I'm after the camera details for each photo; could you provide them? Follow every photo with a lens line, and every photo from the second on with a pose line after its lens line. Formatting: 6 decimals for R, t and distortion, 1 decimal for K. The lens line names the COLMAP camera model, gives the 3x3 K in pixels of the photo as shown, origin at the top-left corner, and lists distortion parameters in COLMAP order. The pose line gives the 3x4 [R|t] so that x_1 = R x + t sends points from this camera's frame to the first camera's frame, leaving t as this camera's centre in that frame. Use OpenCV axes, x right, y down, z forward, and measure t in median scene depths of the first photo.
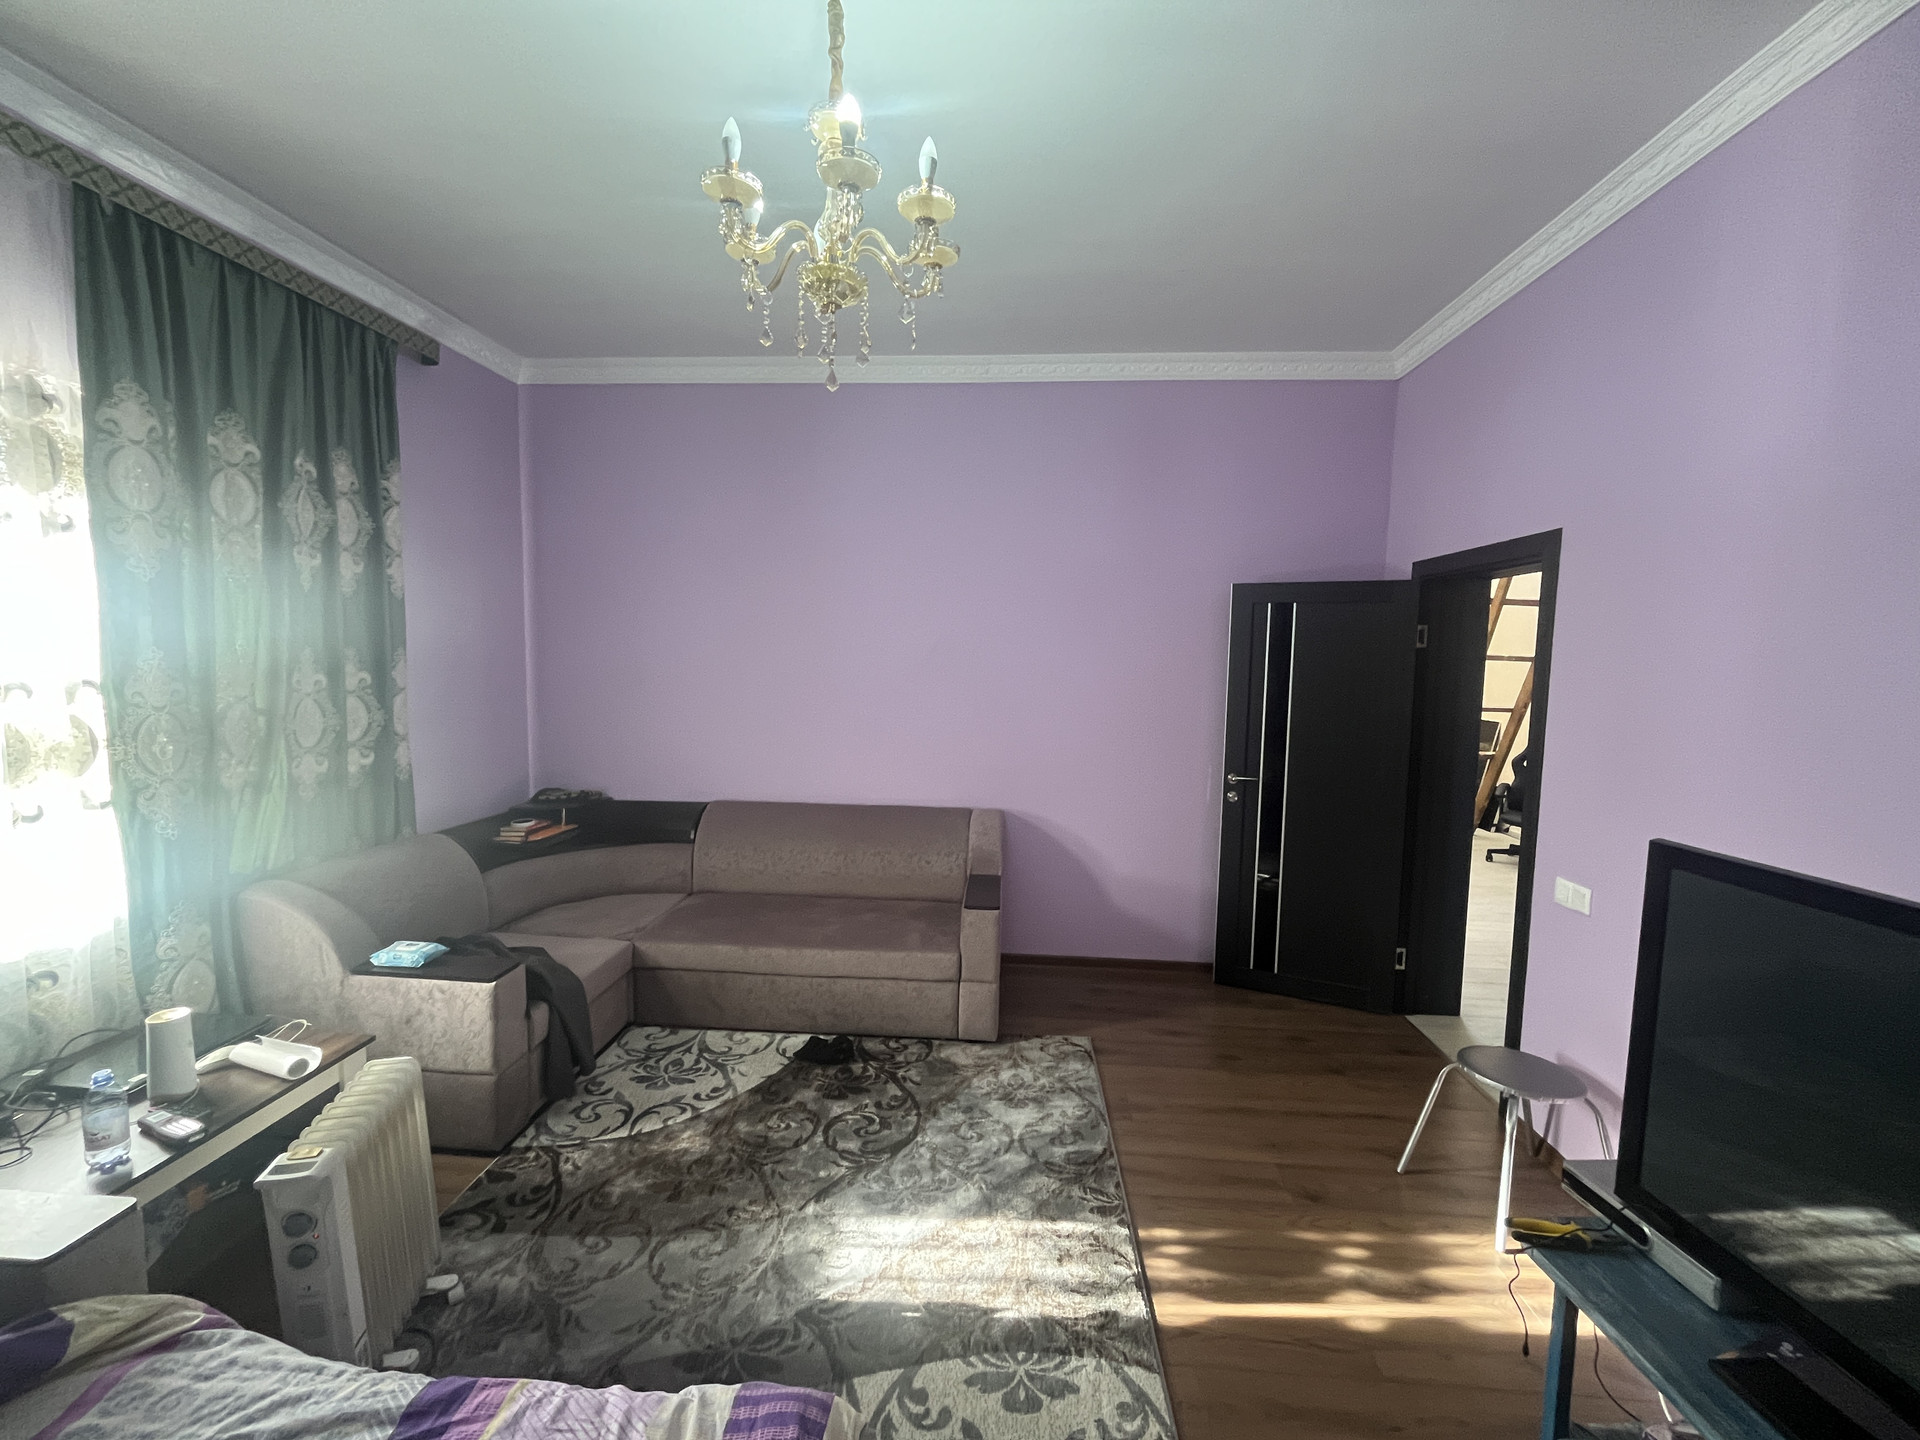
lens RADIAL K [[777.4, 0, 960.0], [0, 777.4, 720.0], [0, 0, 1]] dist [-0.001973, -0.000066]
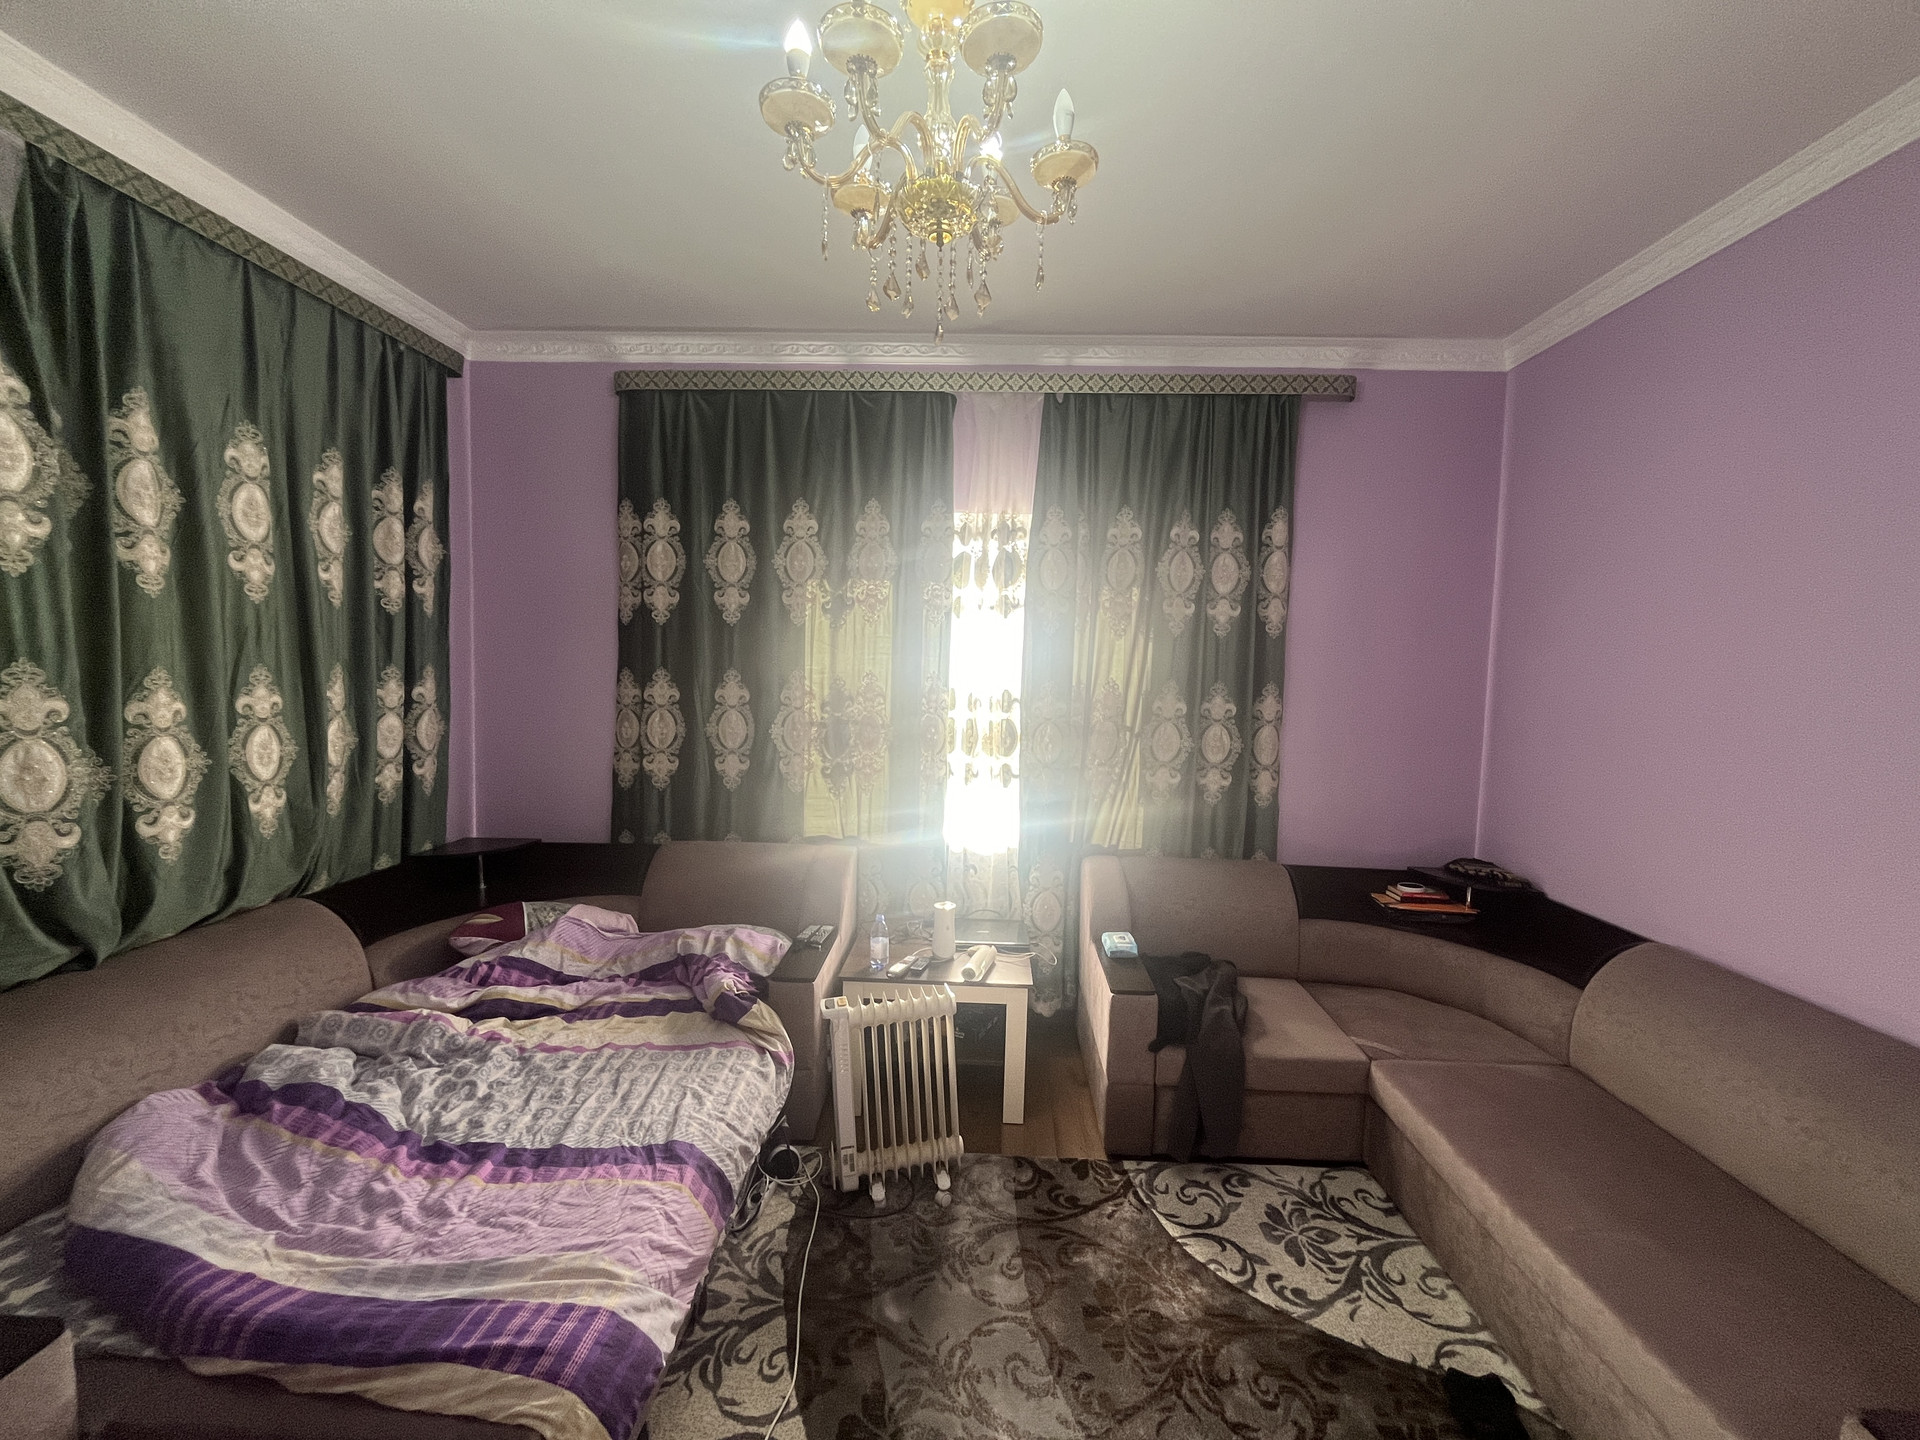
lens RADIAL K [[777.4, 0, 960.0], [0, 777.4, 720.0], [0, 0, 1]] dist [-0.001973, -0.000066]
pose [[0.037053, 0.055626, -0.997764, 0.360457], [-0.110552, 0.992549, 0.051229, -0.055391], [0.993179, 0.108406, 0.042927, 0.587748]]
